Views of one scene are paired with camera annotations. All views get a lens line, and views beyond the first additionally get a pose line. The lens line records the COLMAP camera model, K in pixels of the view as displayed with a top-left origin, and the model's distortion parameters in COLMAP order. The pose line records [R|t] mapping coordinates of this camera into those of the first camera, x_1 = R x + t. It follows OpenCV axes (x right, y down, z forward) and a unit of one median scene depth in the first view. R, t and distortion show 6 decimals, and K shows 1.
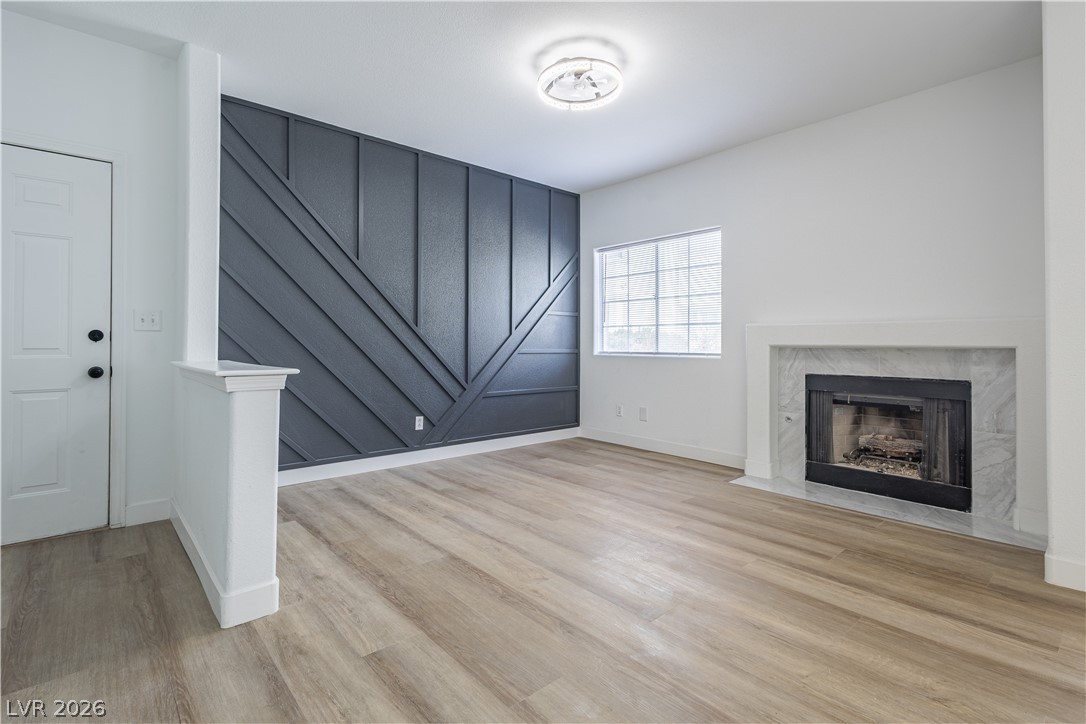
lens RADIAL K [[508.3, 0, 529.0], [0, 508.3, 337.2], [0, 0, 1]] dist [0.011204, -0.001020]
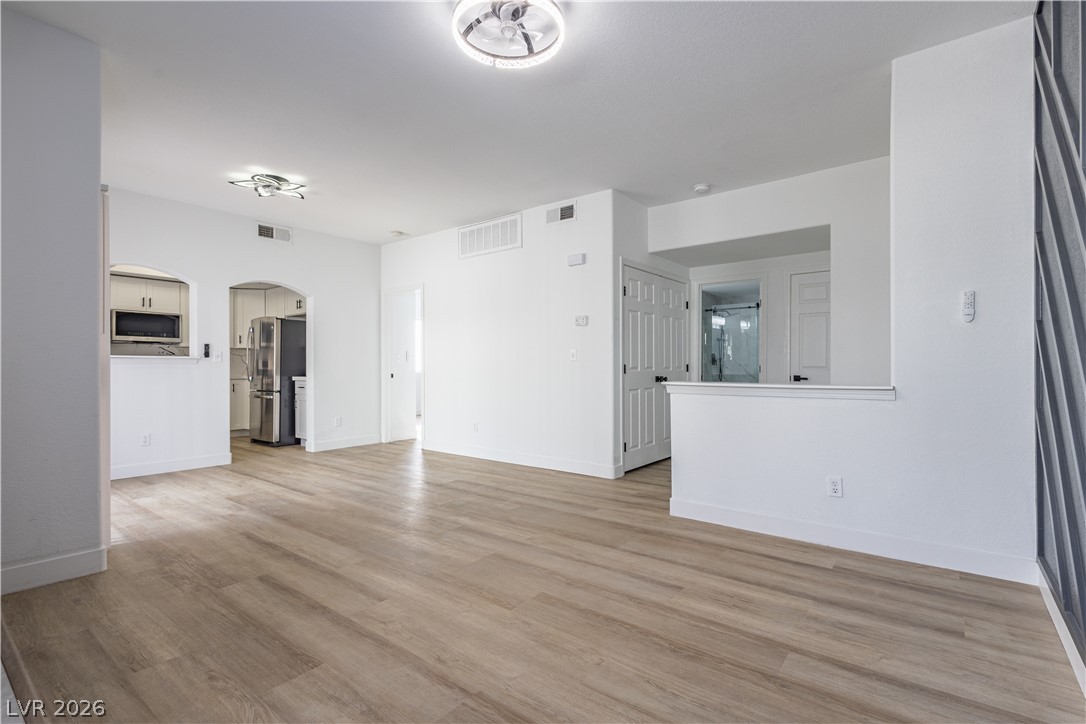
lens RADIAL K [[508.3, 0, 550.2], [0, 508.3, 364.7], [0, 0, 1]] dist [0.011204, -0.001020]
pose [[-0.976942, -0.001326, -0.213499, 0.194455], [0.002374, 0.999851, -0.017074, 0.023194], [0.213490, -0.017187, -0.976794, 1.704102]]
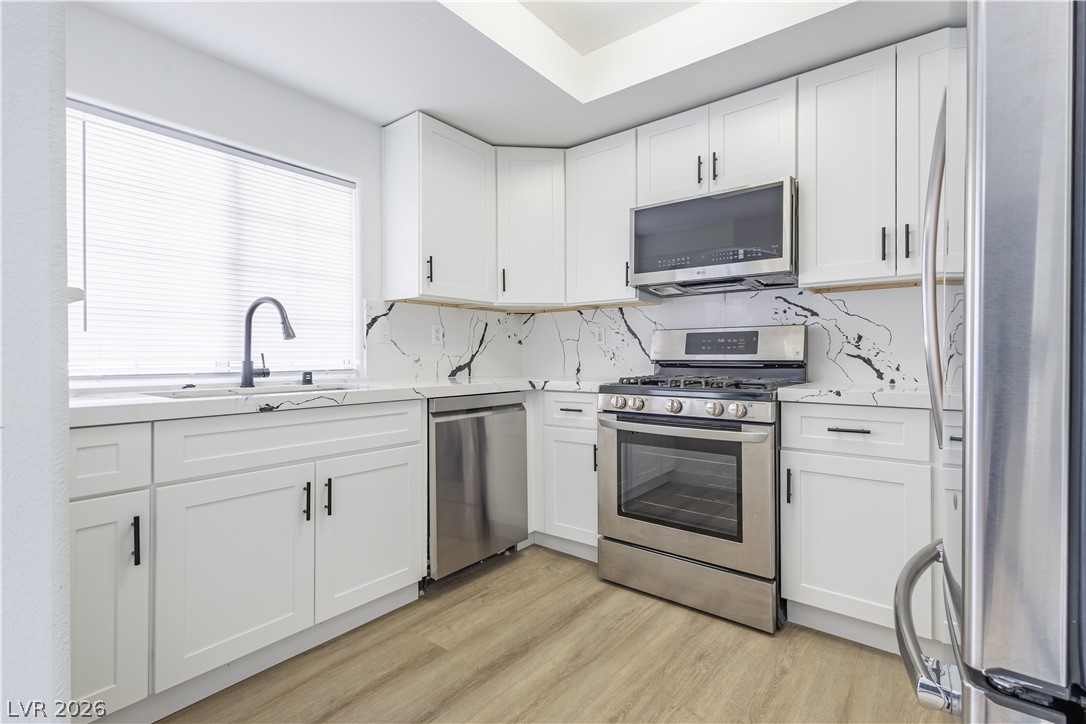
lens RADIAL K [[508.3, 0, 552.1], [0, 508.3, 360.0], [0, 0, 1]] dist [0.011204, -0.001020]
pose [[-0.208755, -0.010630, 0.977910, 0.710949], [-0.009670, 0.999914, 0.008805, -0.003578], [-0.977920, -0.007619, -0.208840, -0.390795]]
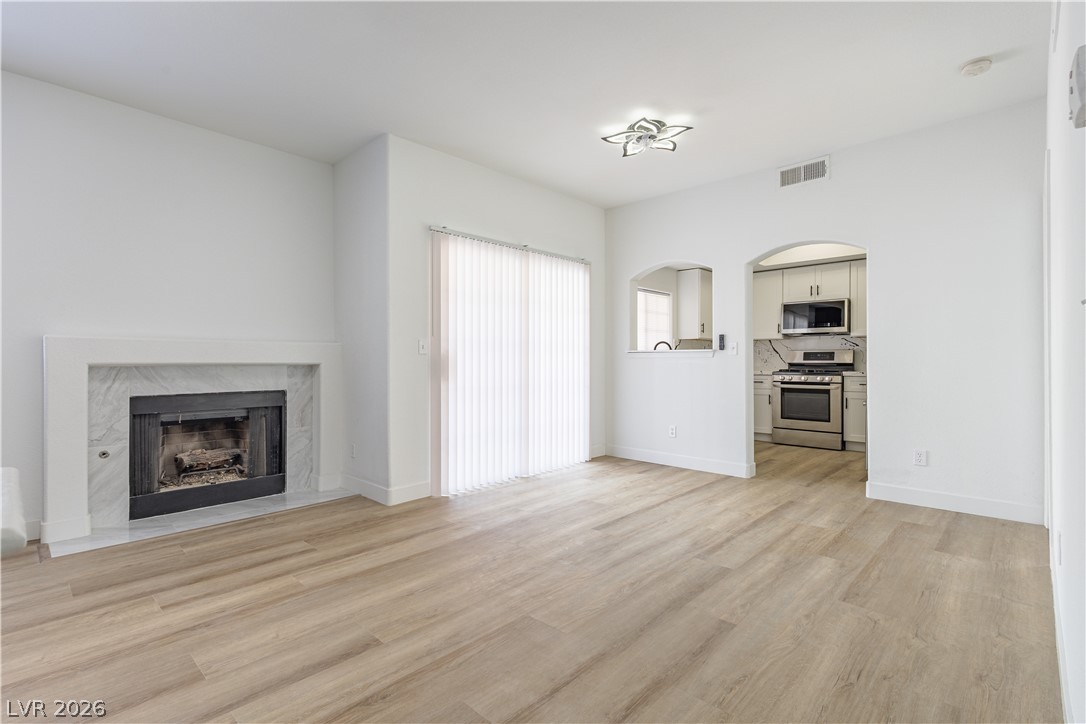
lens RADIAL K [[508.3, 0, 542.8], [0, 508.3, 366.3], [0, 0, 1]] dist [0.011204, -0.001020]
pose [[-0.104661, -0.013719, 0.994413, -0.475902], [-0.011852, 0.999851, 0.012547, 0.002219], [-0.994437, -0.010472, -0.104808, 0.493469]]
